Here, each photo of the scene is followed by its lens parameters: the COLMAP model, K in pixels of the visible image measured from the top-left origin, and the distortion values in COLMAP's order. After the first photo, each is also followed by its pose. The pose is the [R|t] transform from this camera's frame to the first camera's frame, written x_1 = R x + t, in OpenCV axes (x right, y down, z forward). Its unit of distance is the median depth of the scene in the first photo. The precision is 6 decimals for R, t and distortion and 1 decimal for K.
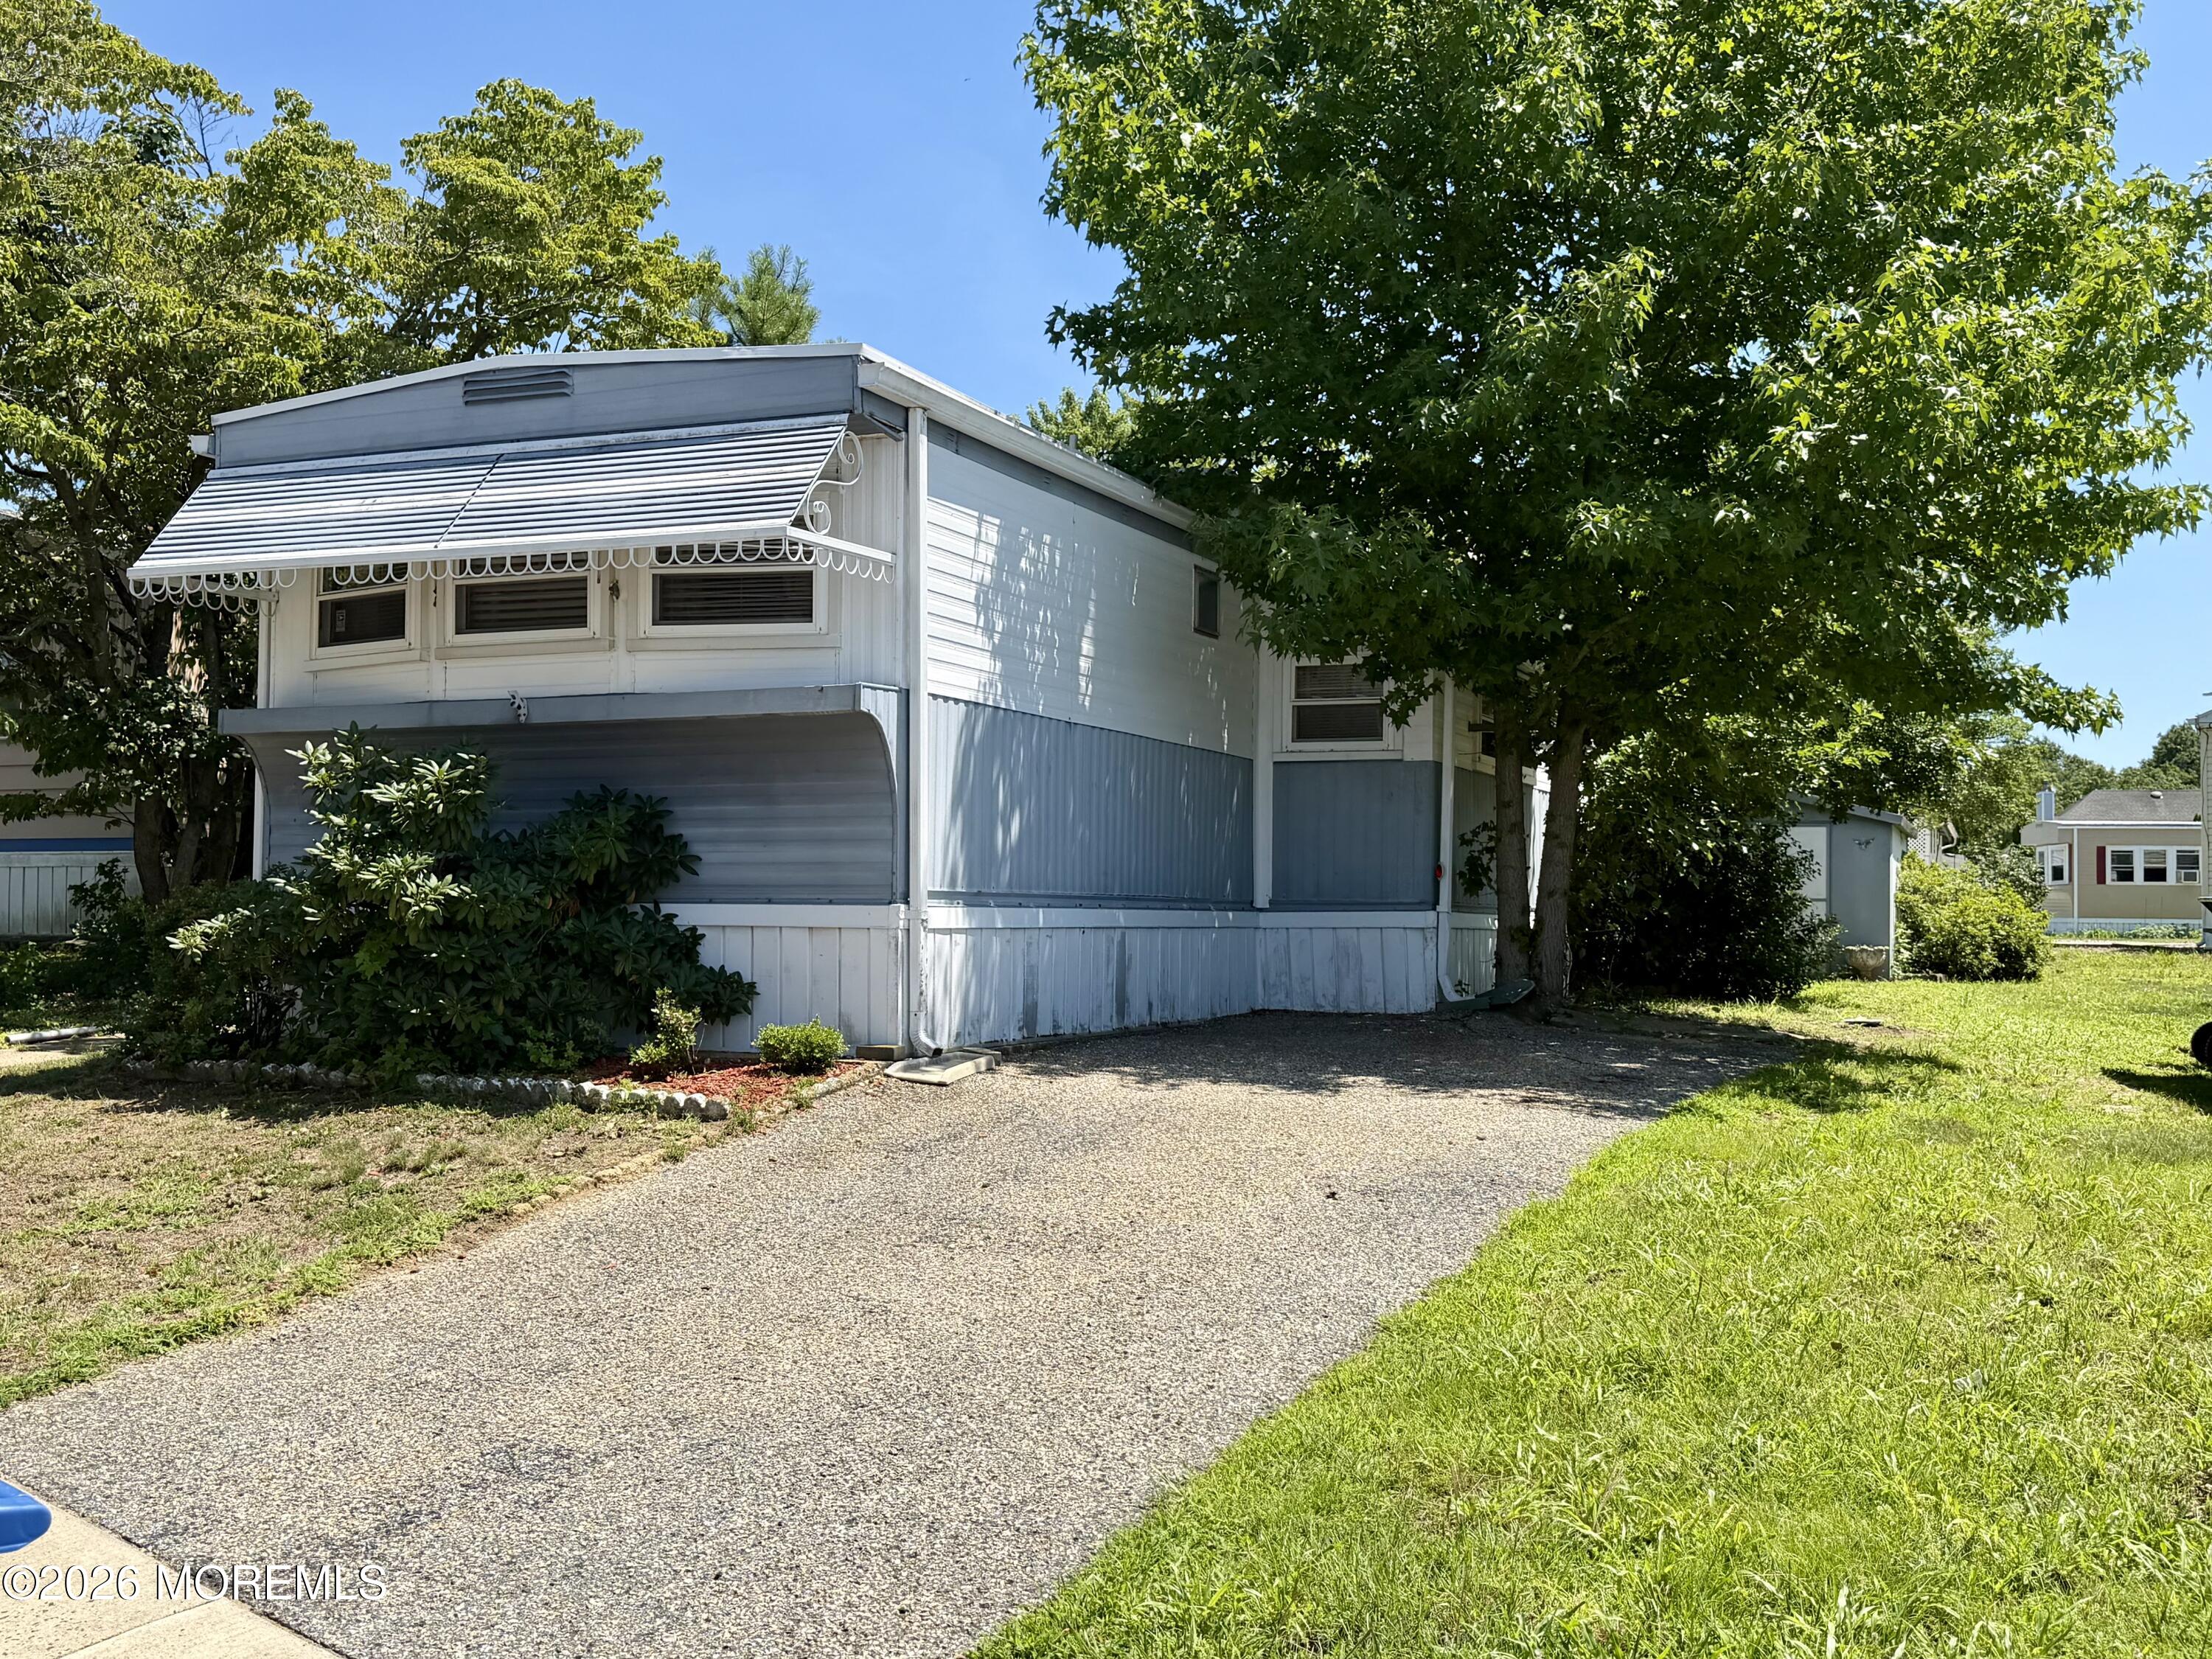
lens RADIAL K [[2181.2, 0, 1116.1], [0, 2181.2, 838.0], [0, 0, 1]] dist [0.099404, 0.000000]
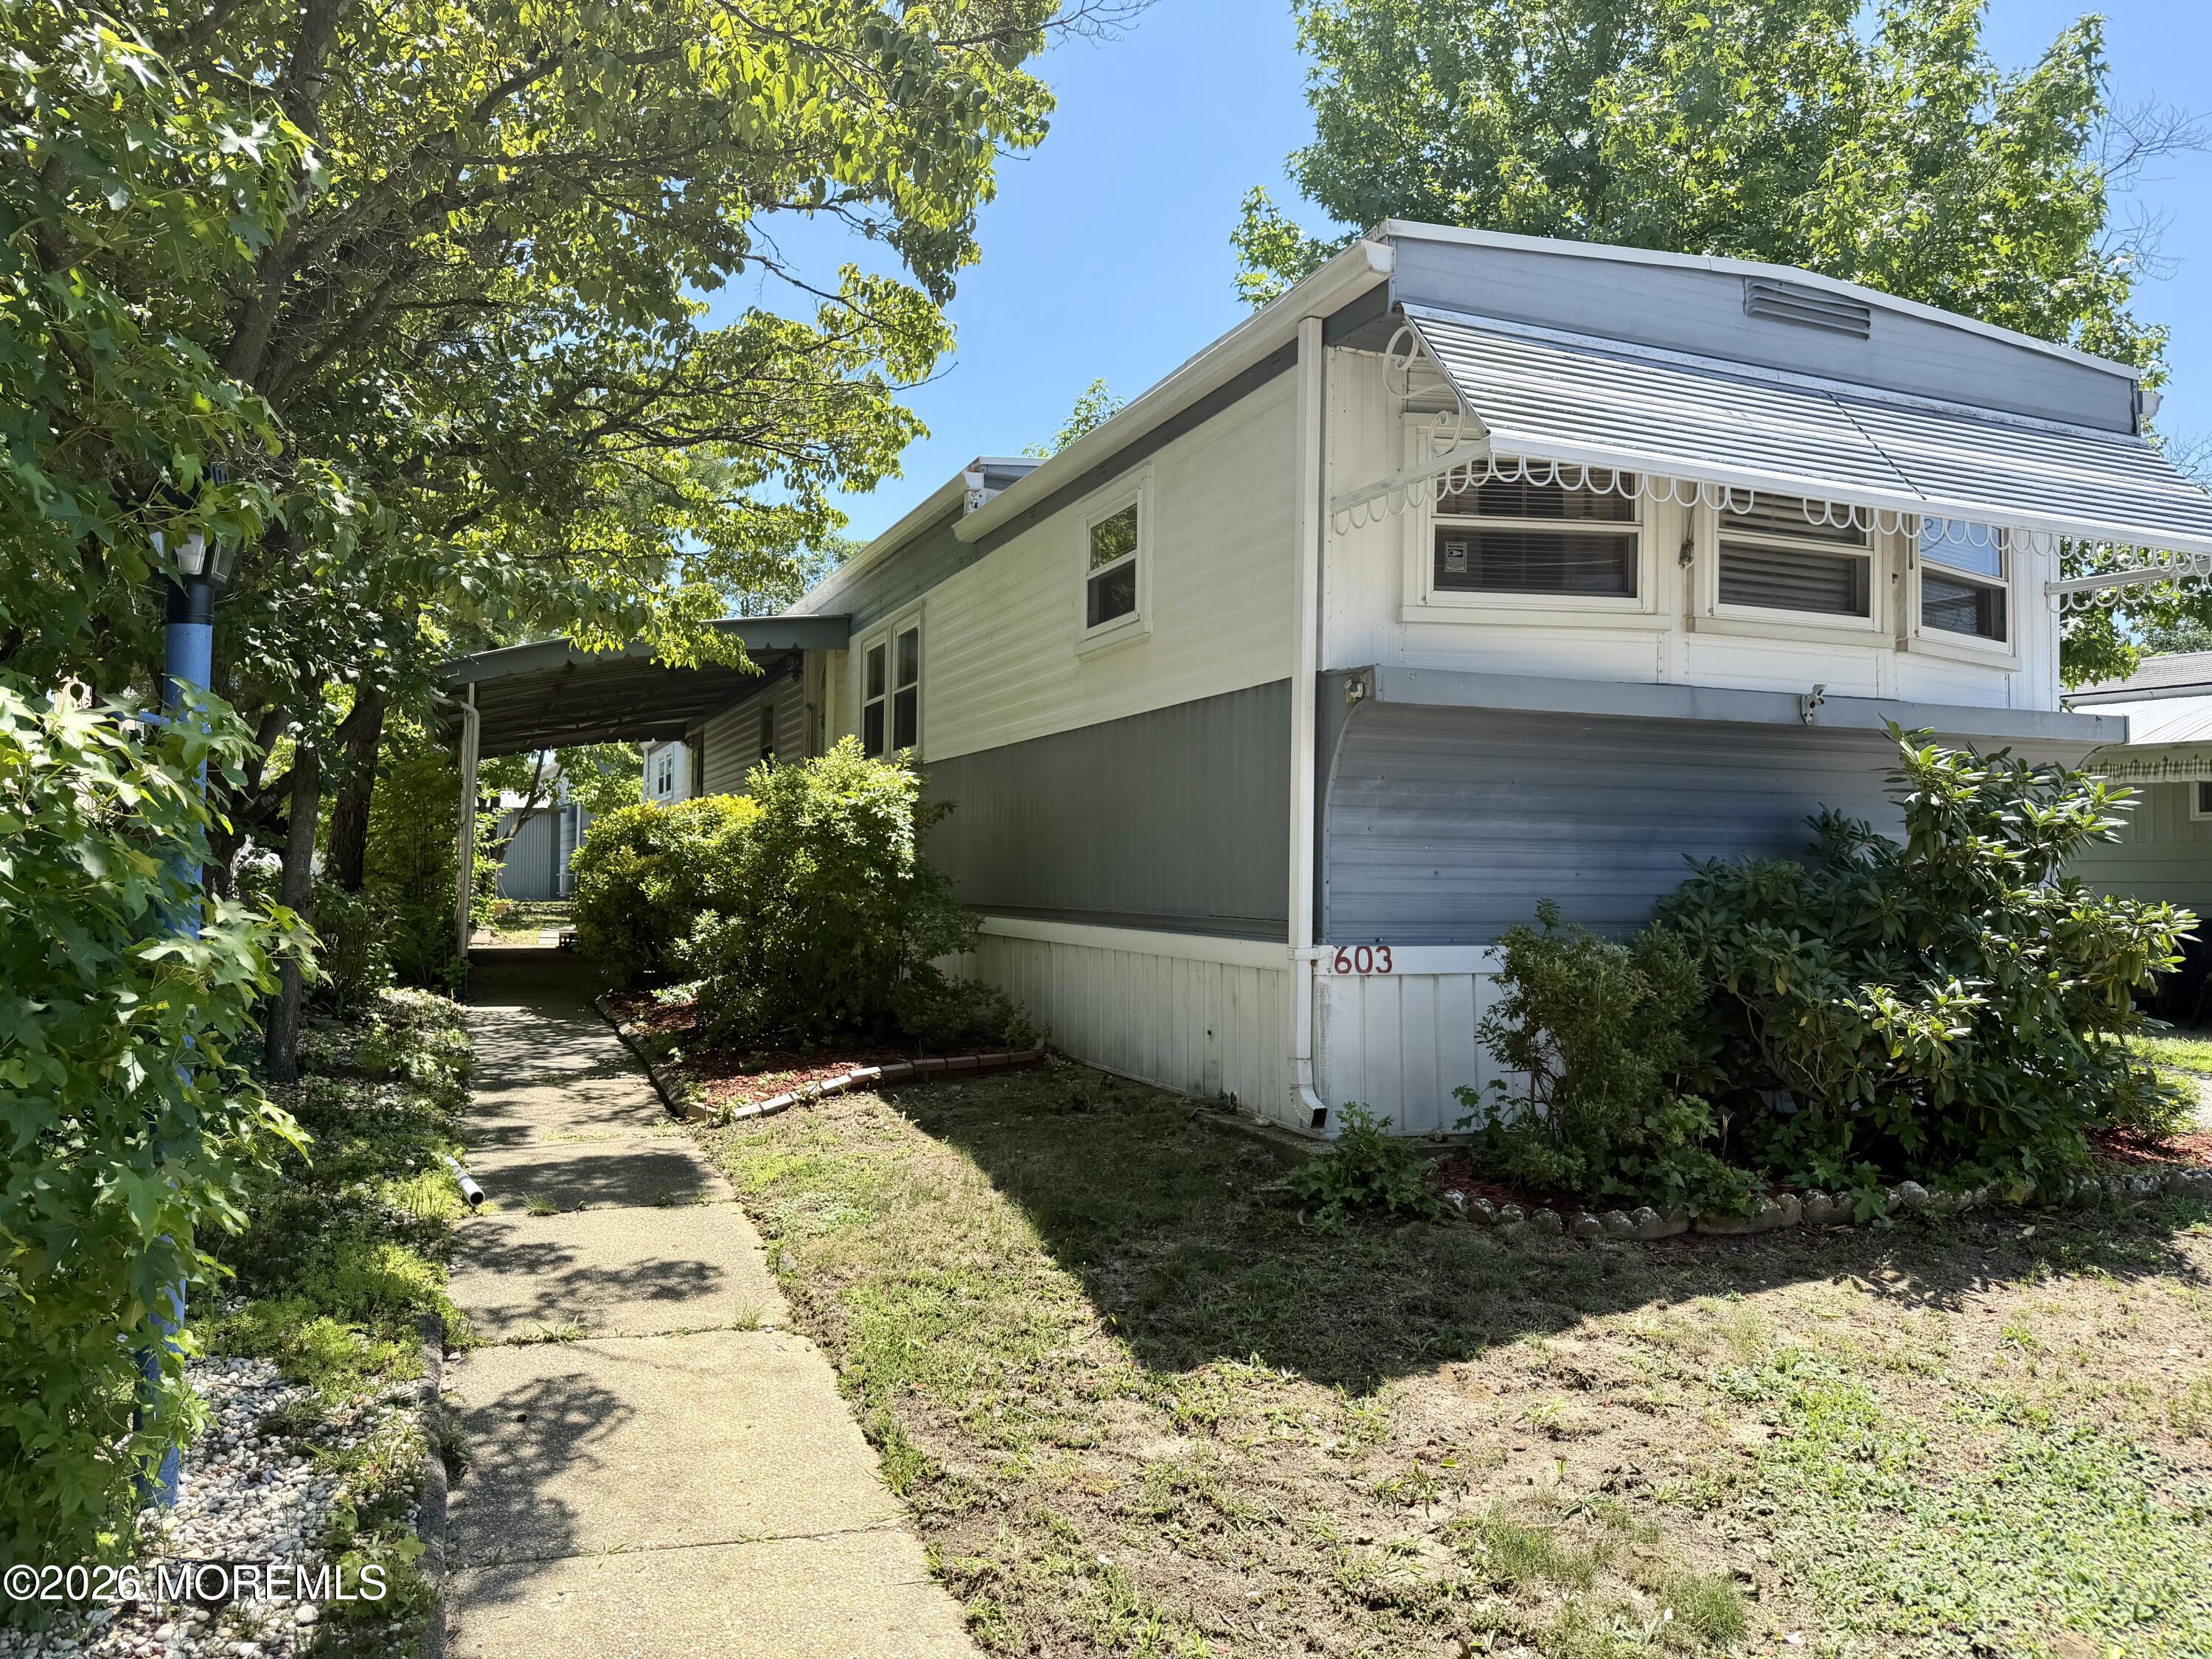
lens RADIAL K [[1575.8, 0, 1125.0], [0, 1575.8, 819.0], [0, 0, 1]] dist [0.034542, -0.034108]
pose [[0.679425, 0.021411, 0.733432, -0.863550], [-0.022742, 0.999708, -0.008117, -0.006766], [-0.733392, -0.011165, 0.679714, 0.783162]]
